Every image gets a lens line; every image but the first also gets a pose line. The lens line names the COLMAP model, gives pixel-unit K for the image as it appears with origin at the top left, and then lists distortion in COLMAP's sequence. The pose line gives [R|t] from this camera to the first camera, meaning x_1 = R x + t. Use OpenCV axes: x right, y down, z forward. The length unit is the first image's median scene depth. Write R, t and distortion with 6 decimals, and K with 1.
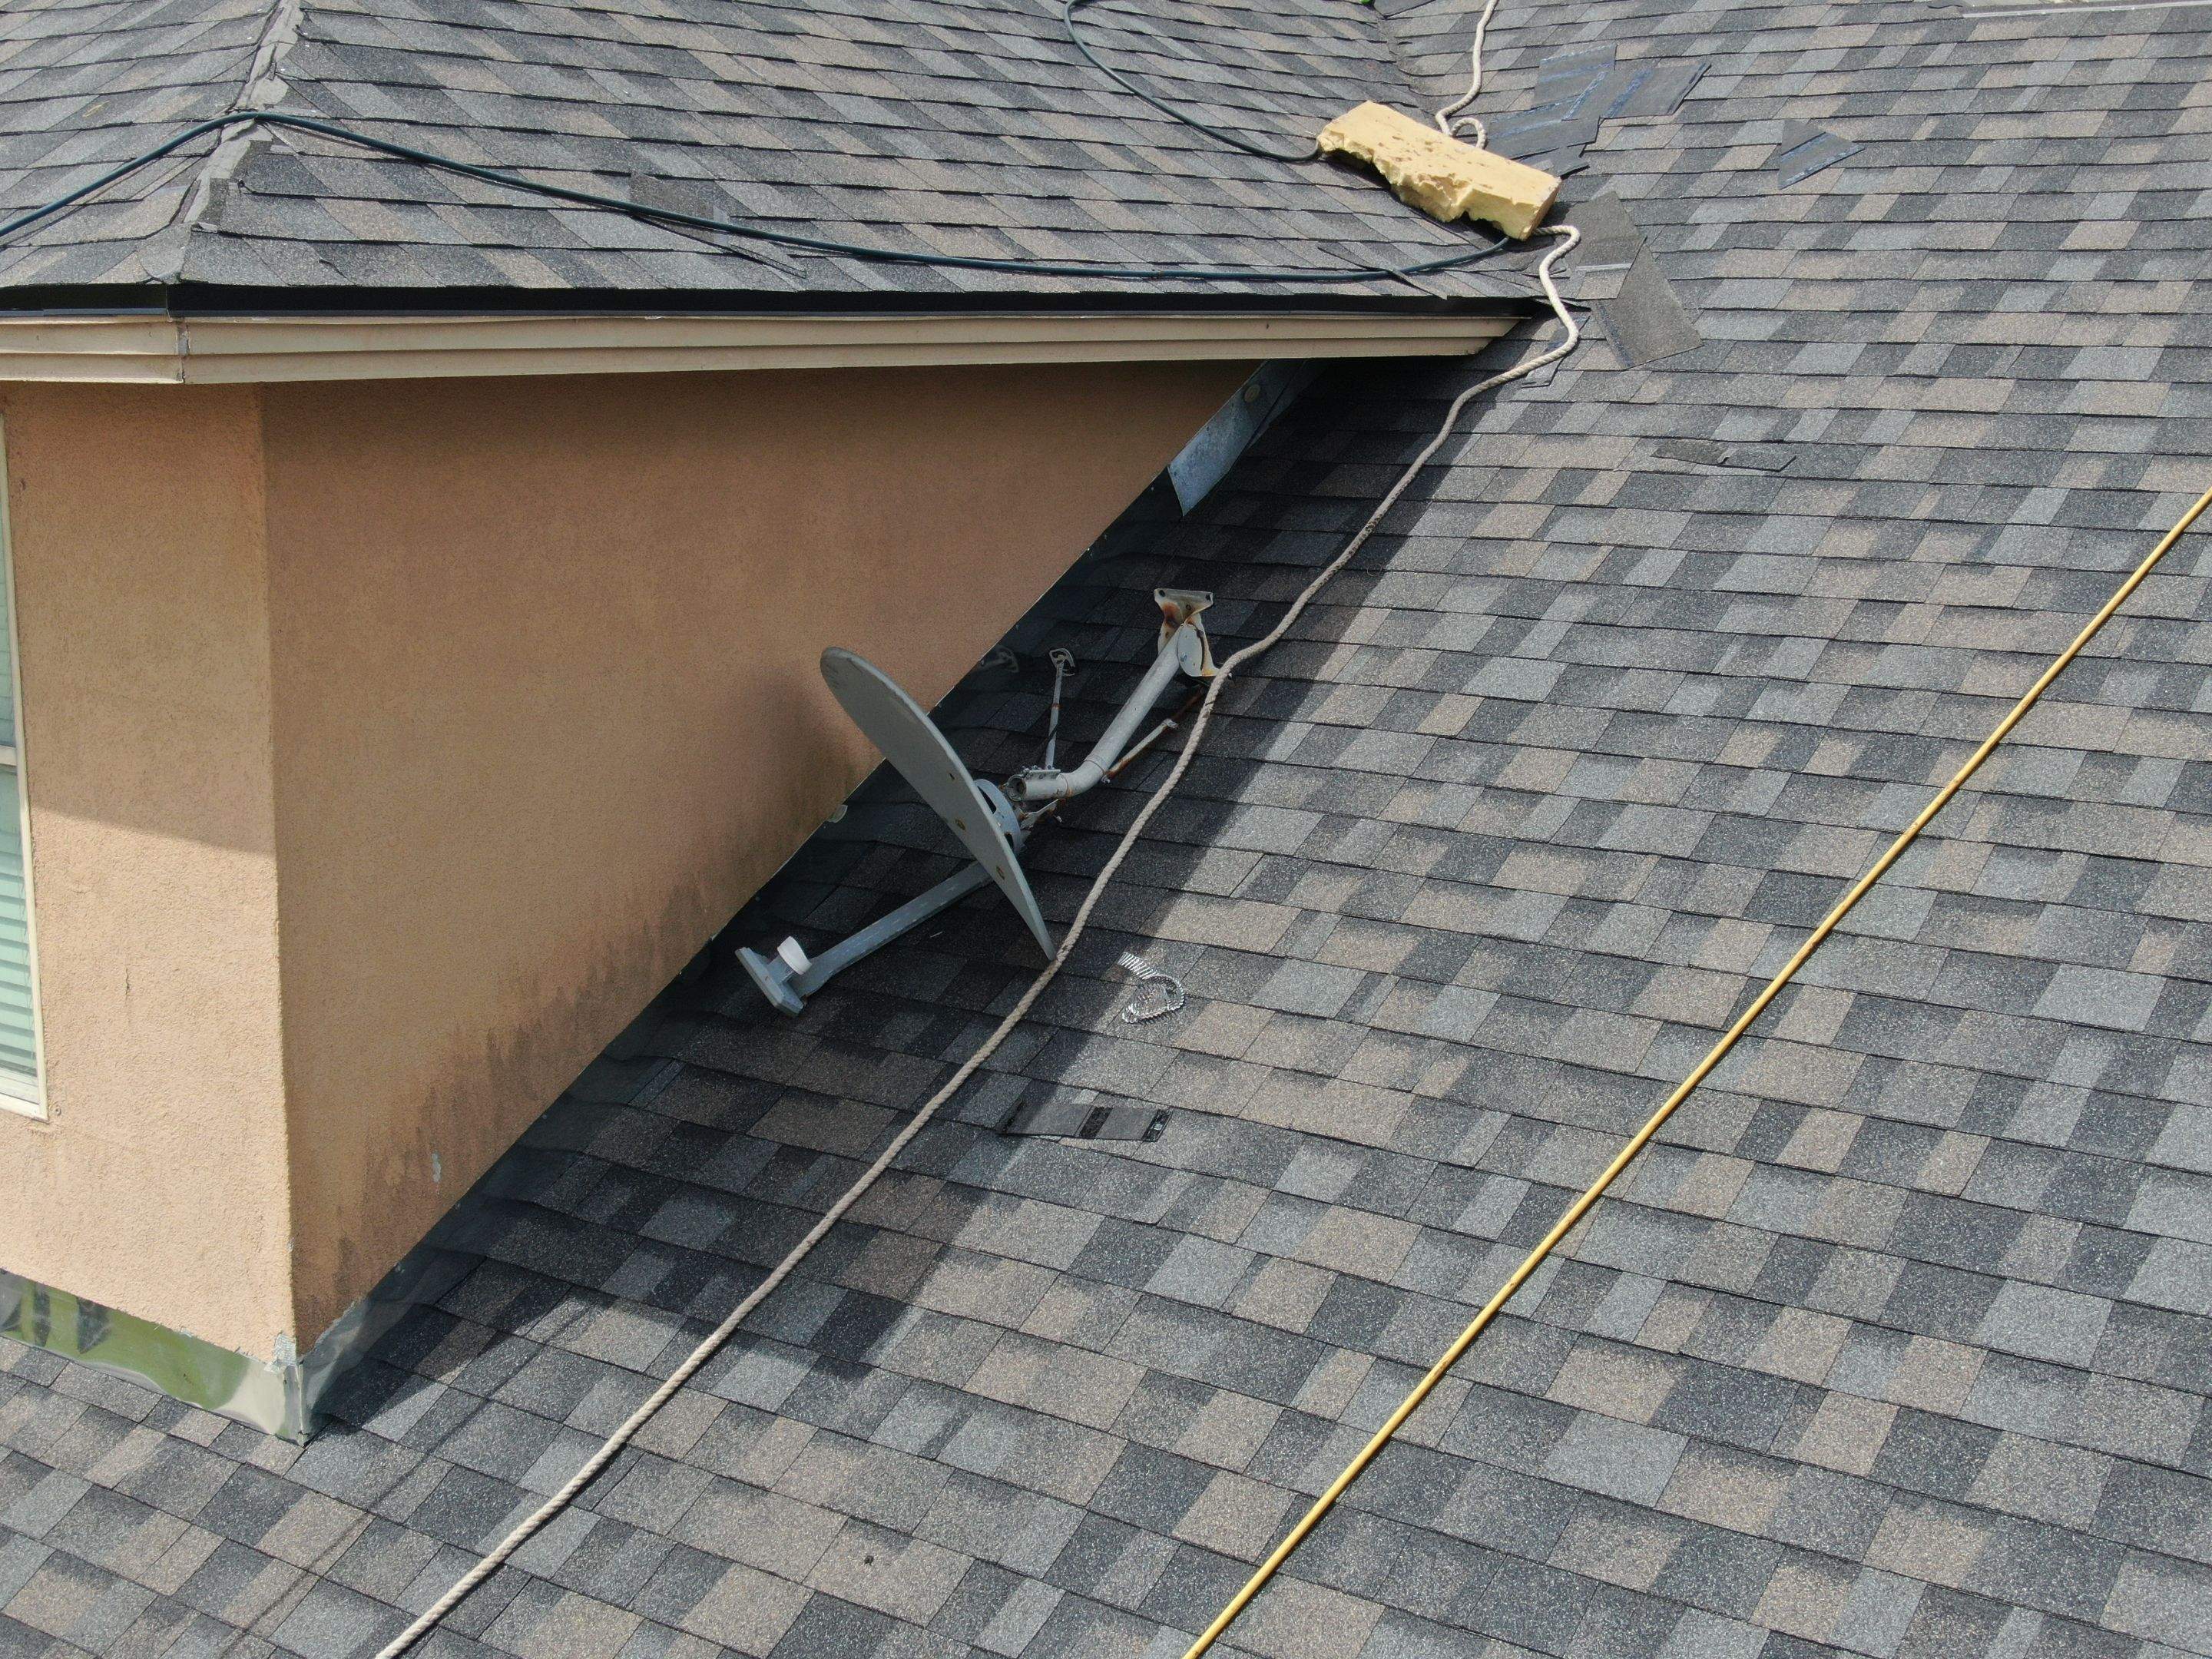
lens RADIAL K [[3028.7, 0, 1091.4], [0, 3028.7, 826.7], [0, 0, 1]] dist [0.015378, 0.000000]
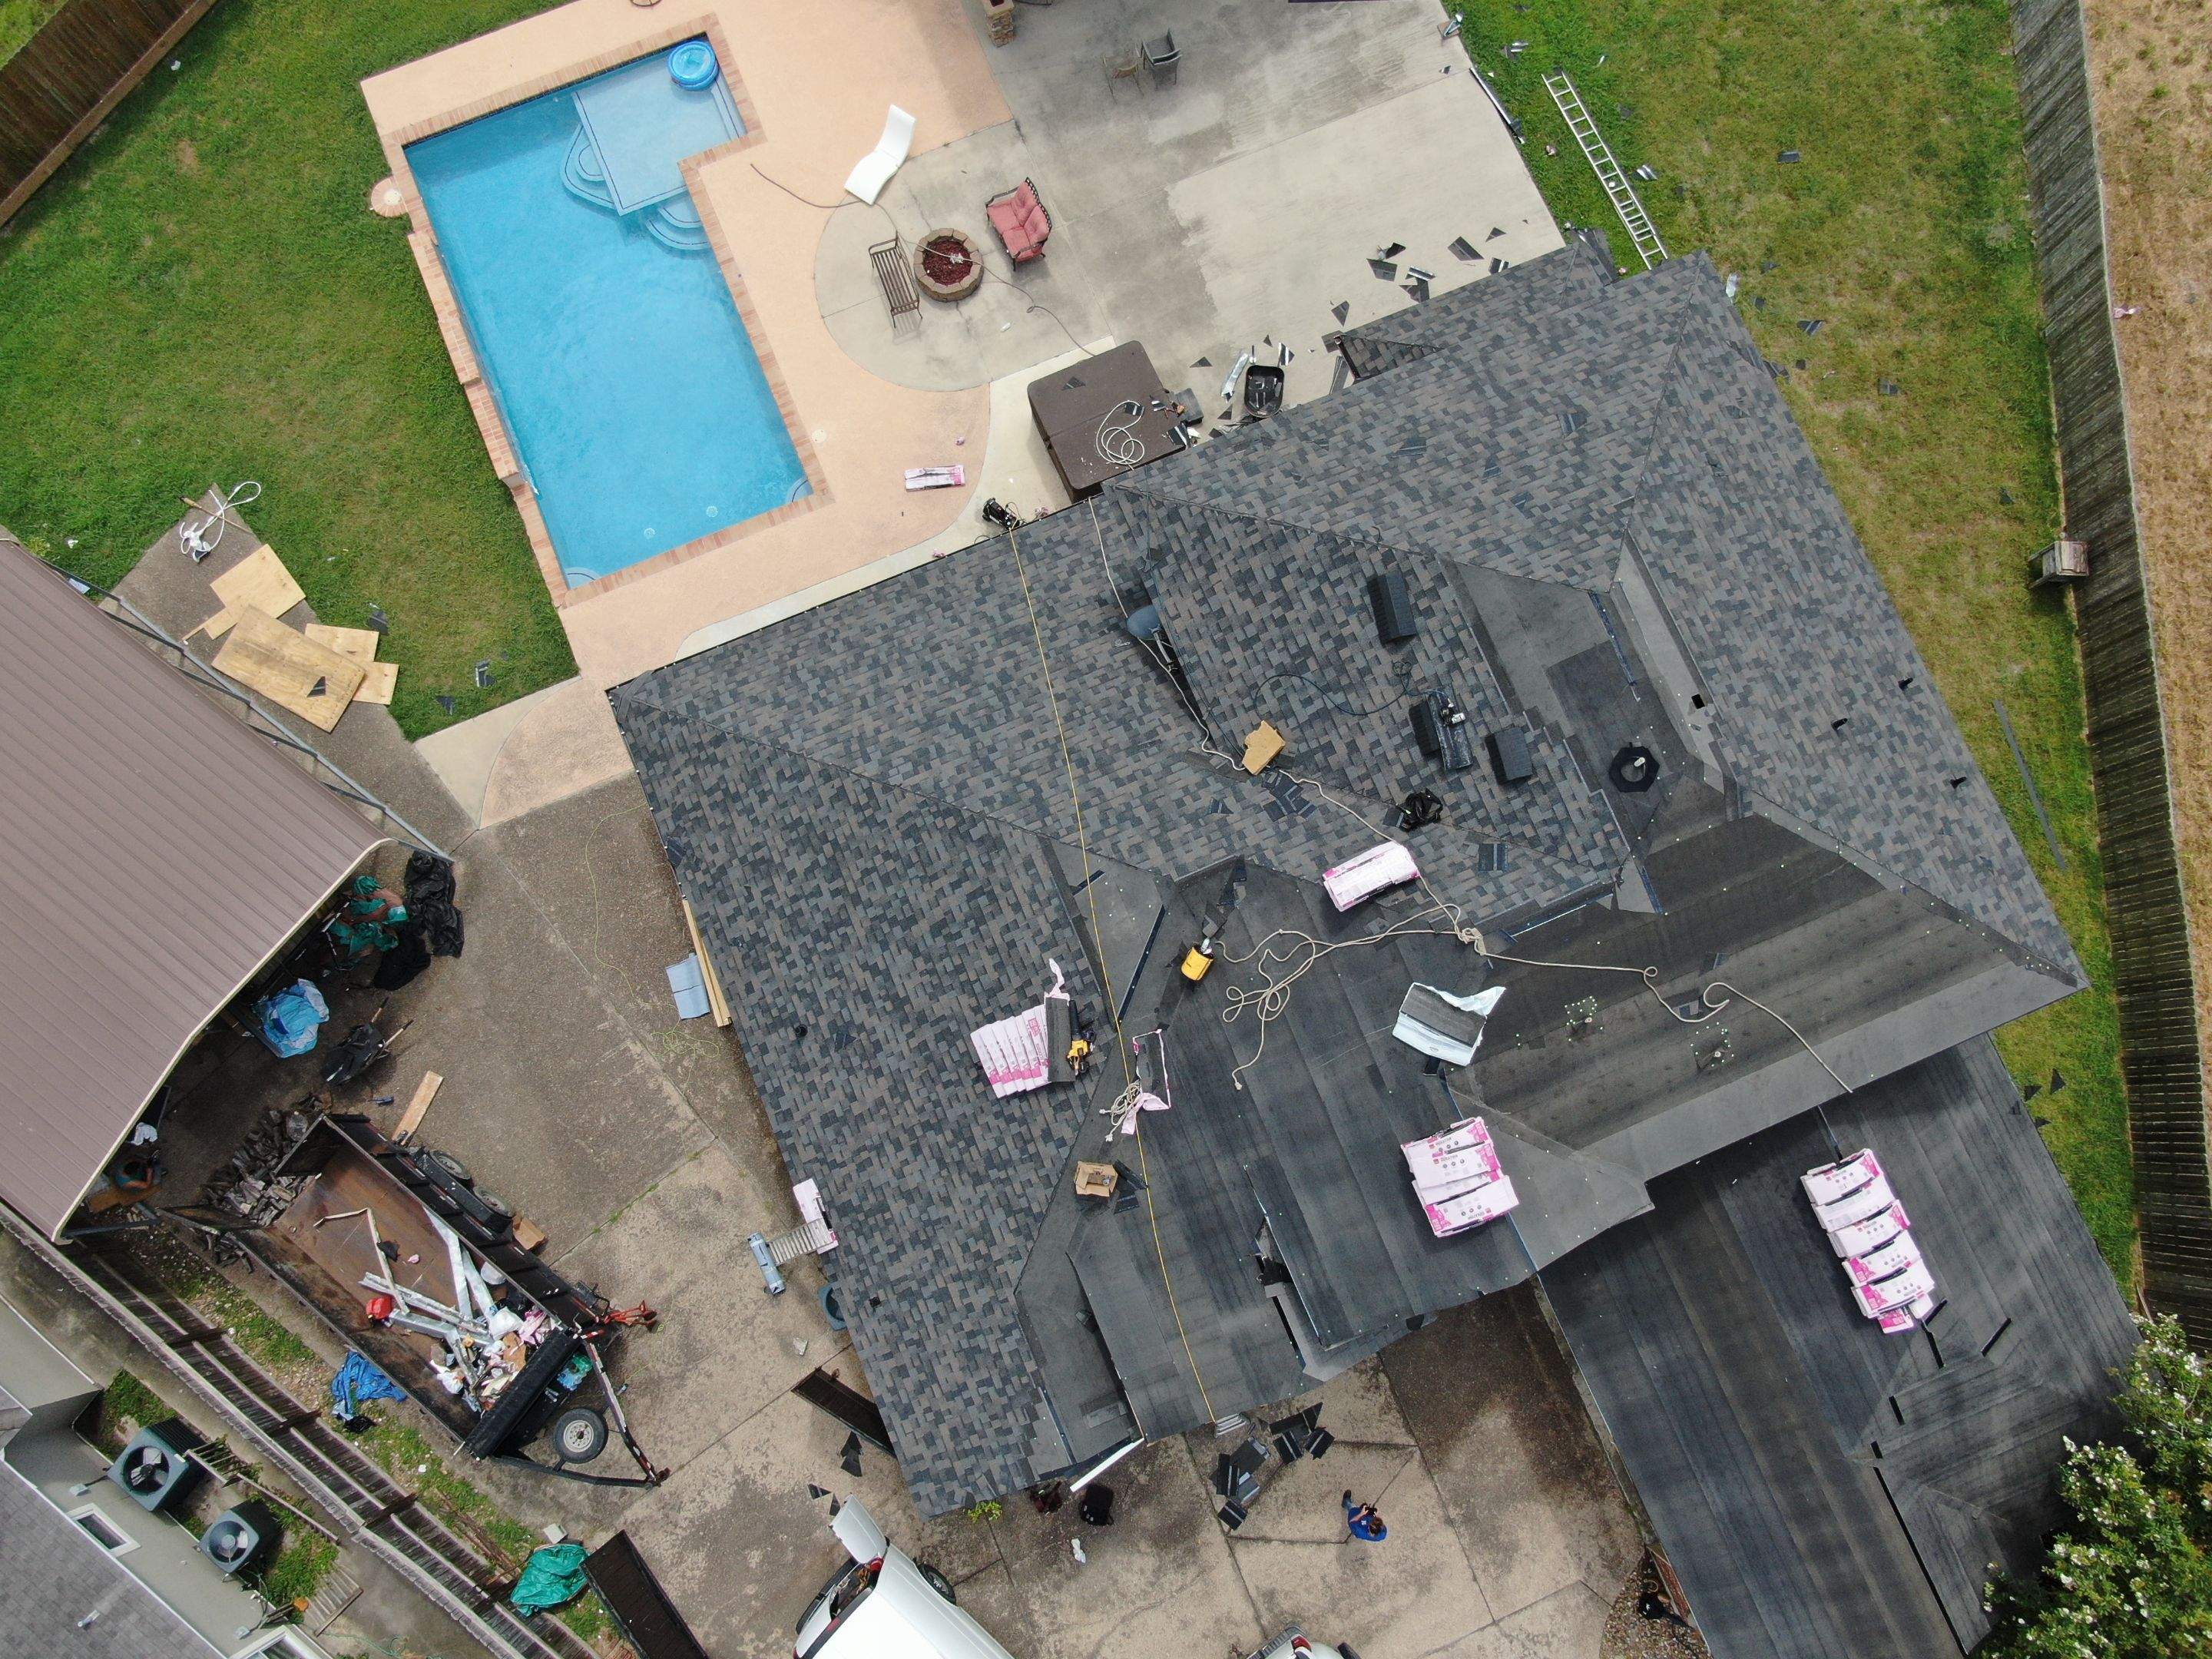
lens RADIAL K [[1595.8, 0, 1104.6], [0, 1595.8, 828.6], [0, 0, 1]] dist [-0.019597, 0.010550]
pose [[-0.489416, 0.858215, -0.154725, 1.058024], [-0.140252, 0.097652, 0.985288, -3.833362], [0.860698, 0.503916, 0.072574, 0.943253]]
